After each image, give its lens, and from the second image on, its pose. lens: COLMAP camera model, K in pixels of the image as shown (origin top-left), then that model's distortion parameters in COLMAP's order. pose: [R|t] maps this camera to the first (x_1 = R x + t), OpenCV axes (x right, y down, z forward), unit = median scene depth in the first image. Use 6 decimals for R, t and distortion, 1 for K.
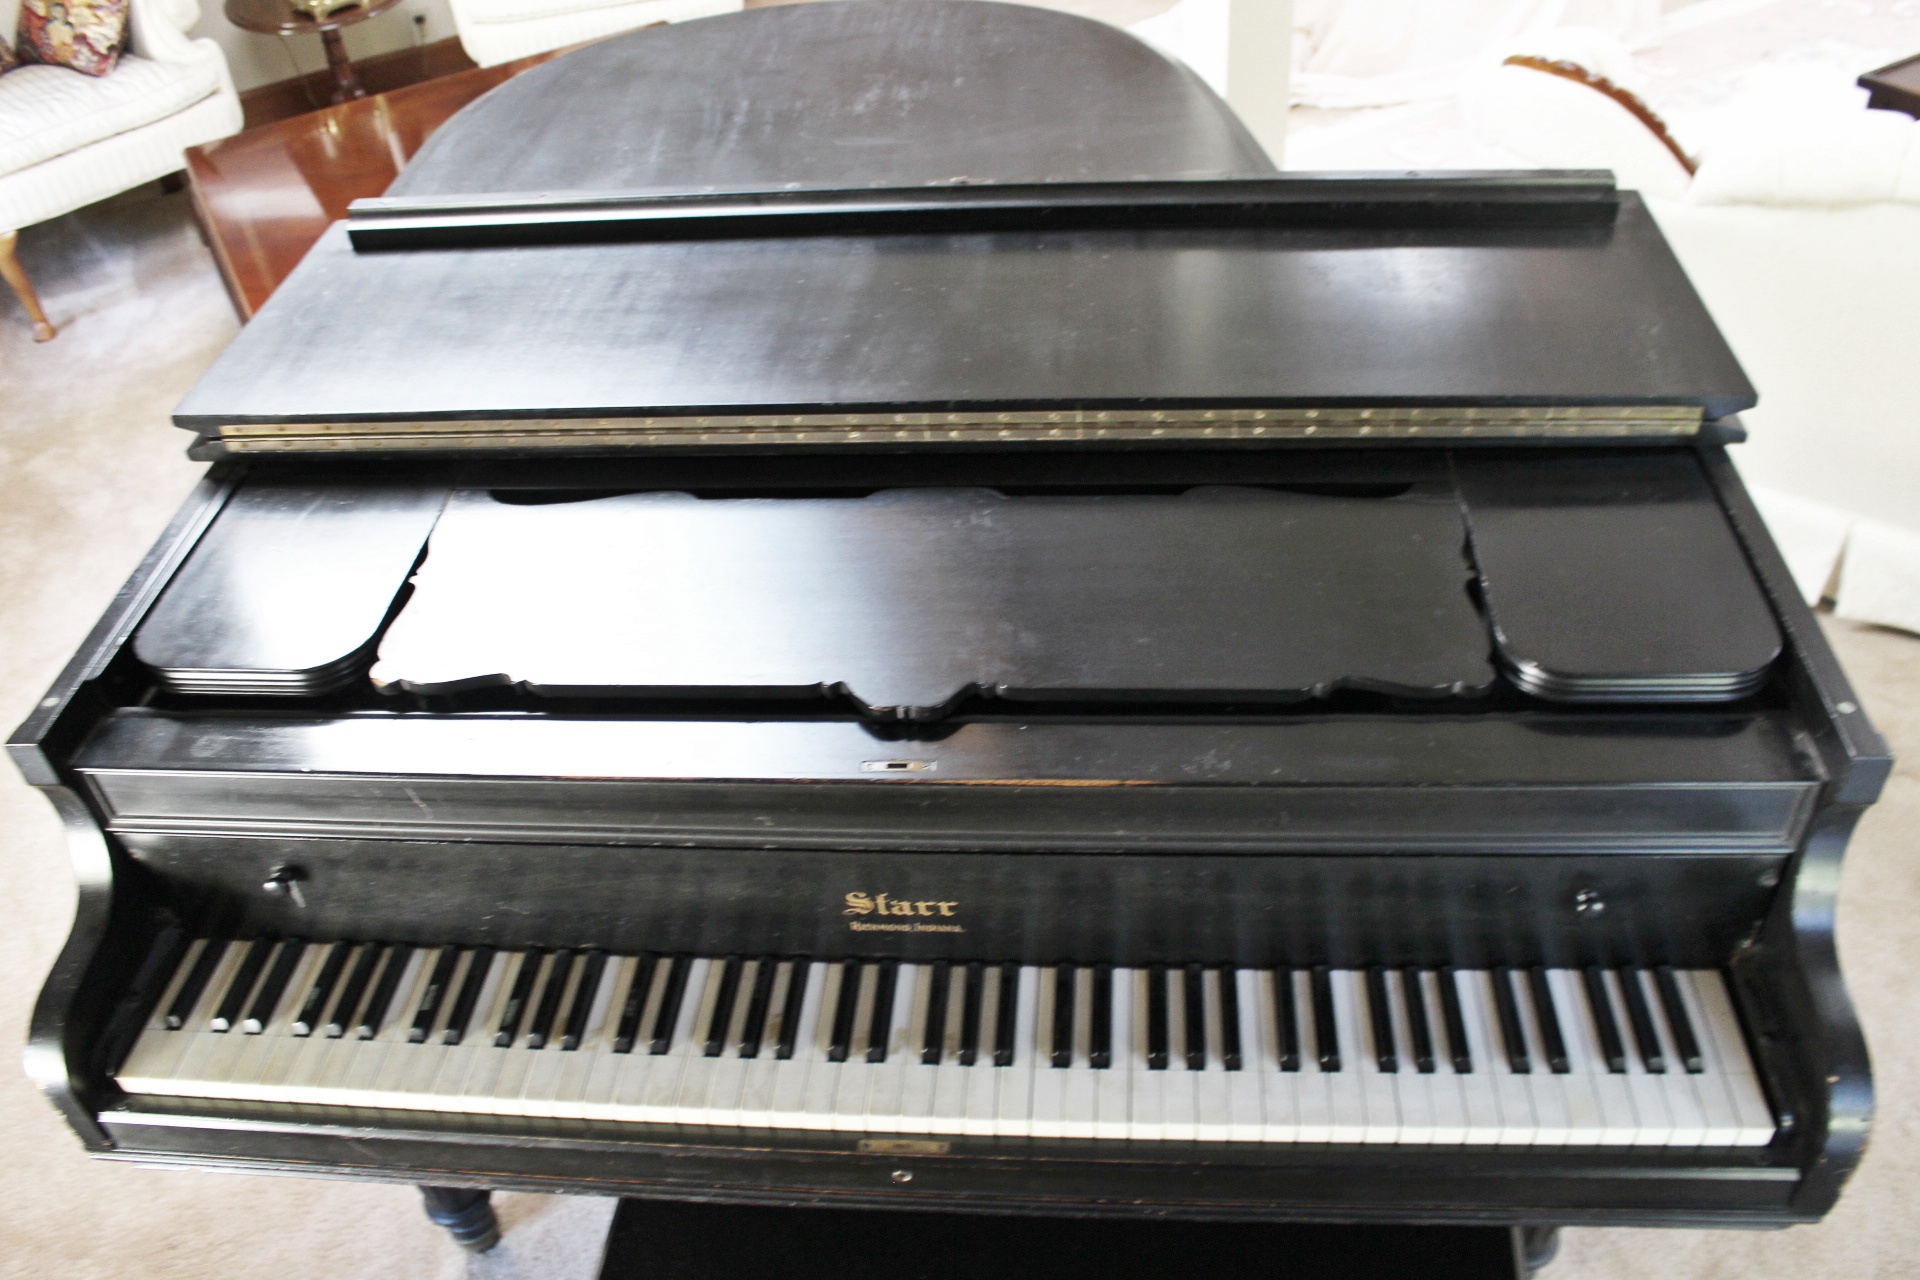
lens RADIAL K [[1618.7, 0, 959.6], [0, 1618.7, 673.2], [0, 0, 1]] dist [-0.144795, 0.130467]
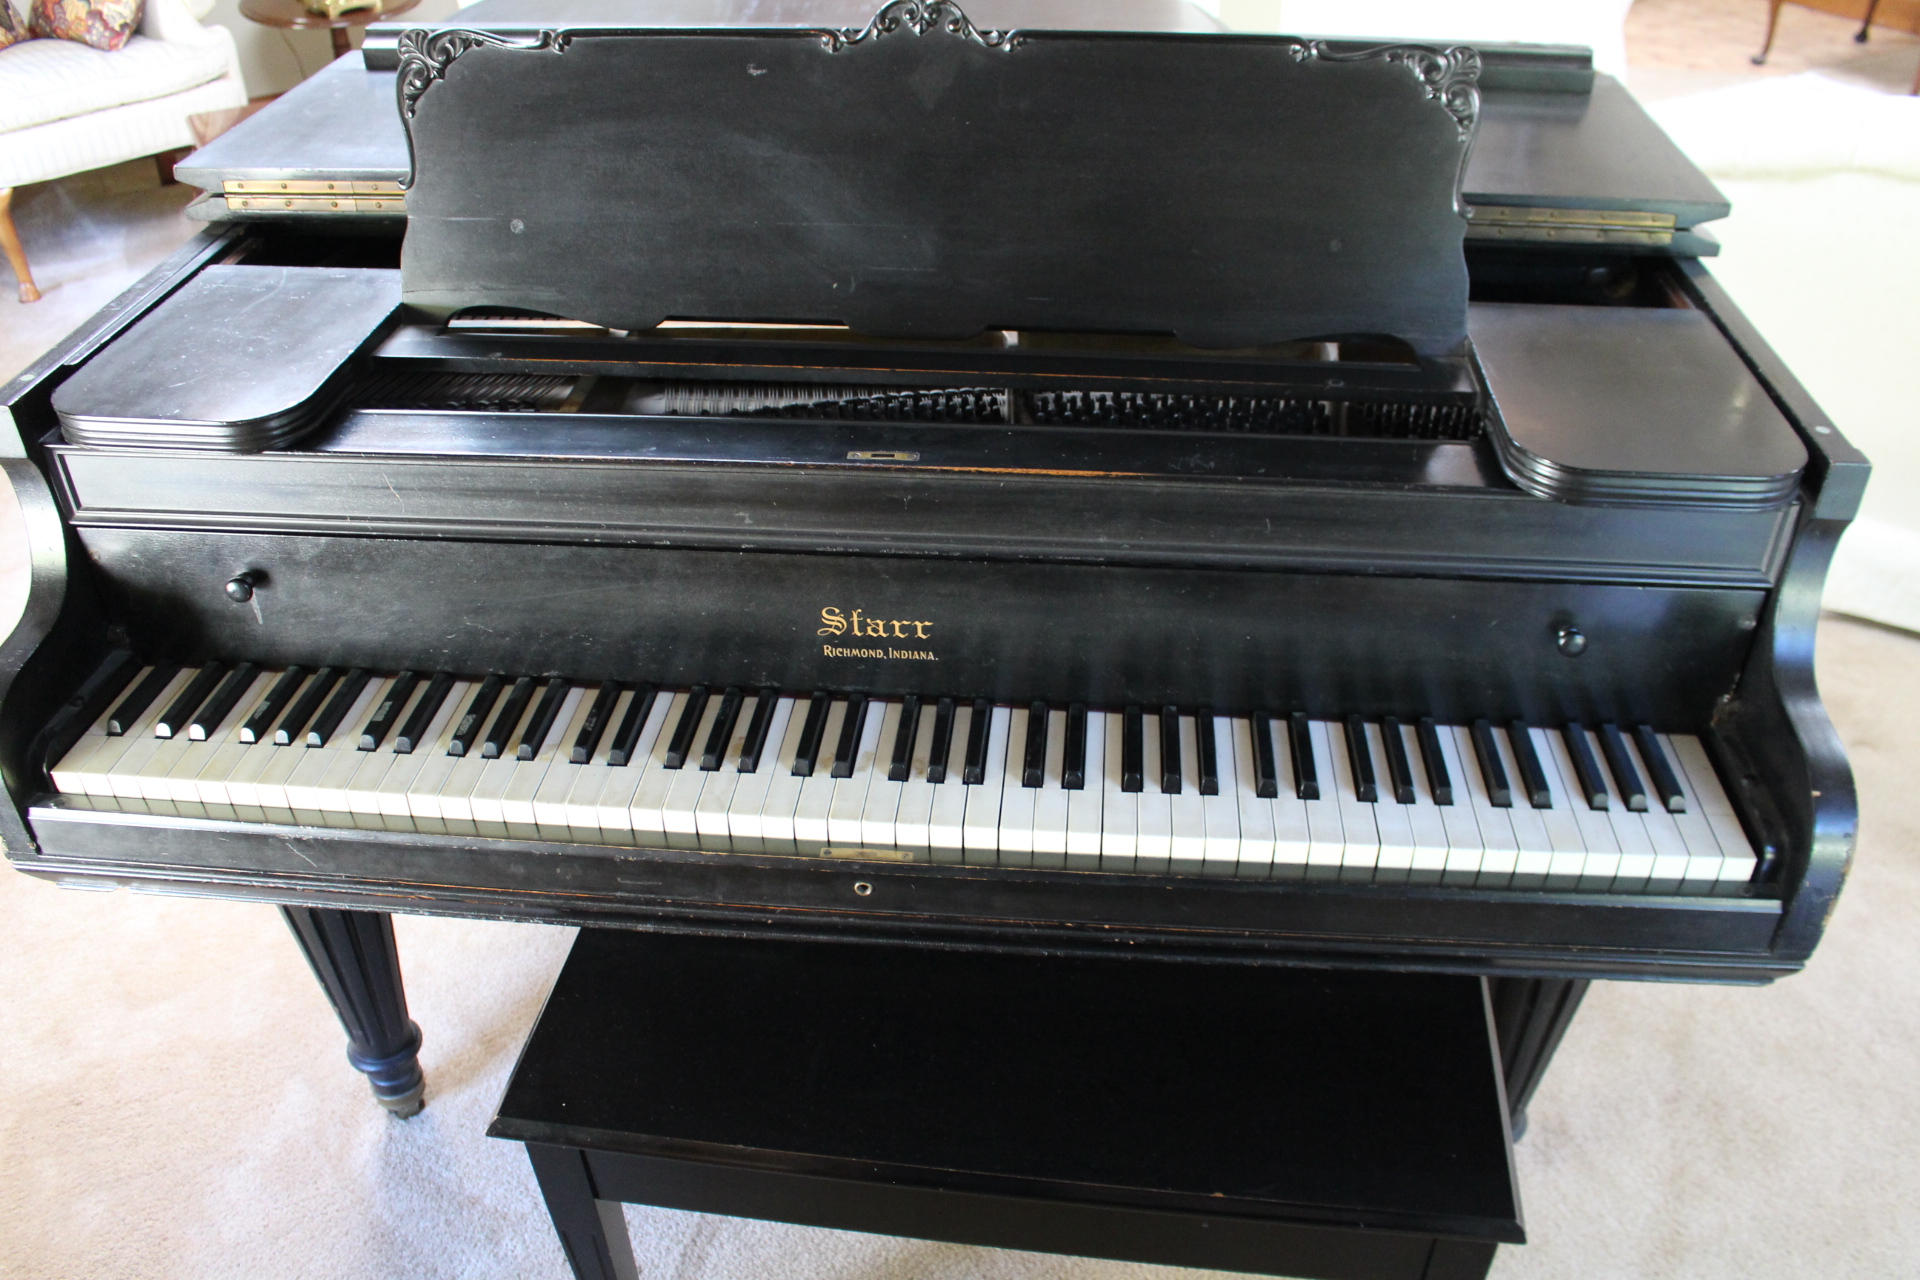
lens RADIAL K [[1618.7, 0, 959.6], [0, 1618.7, 673.2], [0, 0, 1]] dist [-0.144795, 0.130467]
pose [[0.998317, 0.051520, 0.026619, -0.009899], [-0.048755, 0.994209, -0.095772, 0.261122], [-0.031399, 0.094313, 0.995047, 0.019311]]
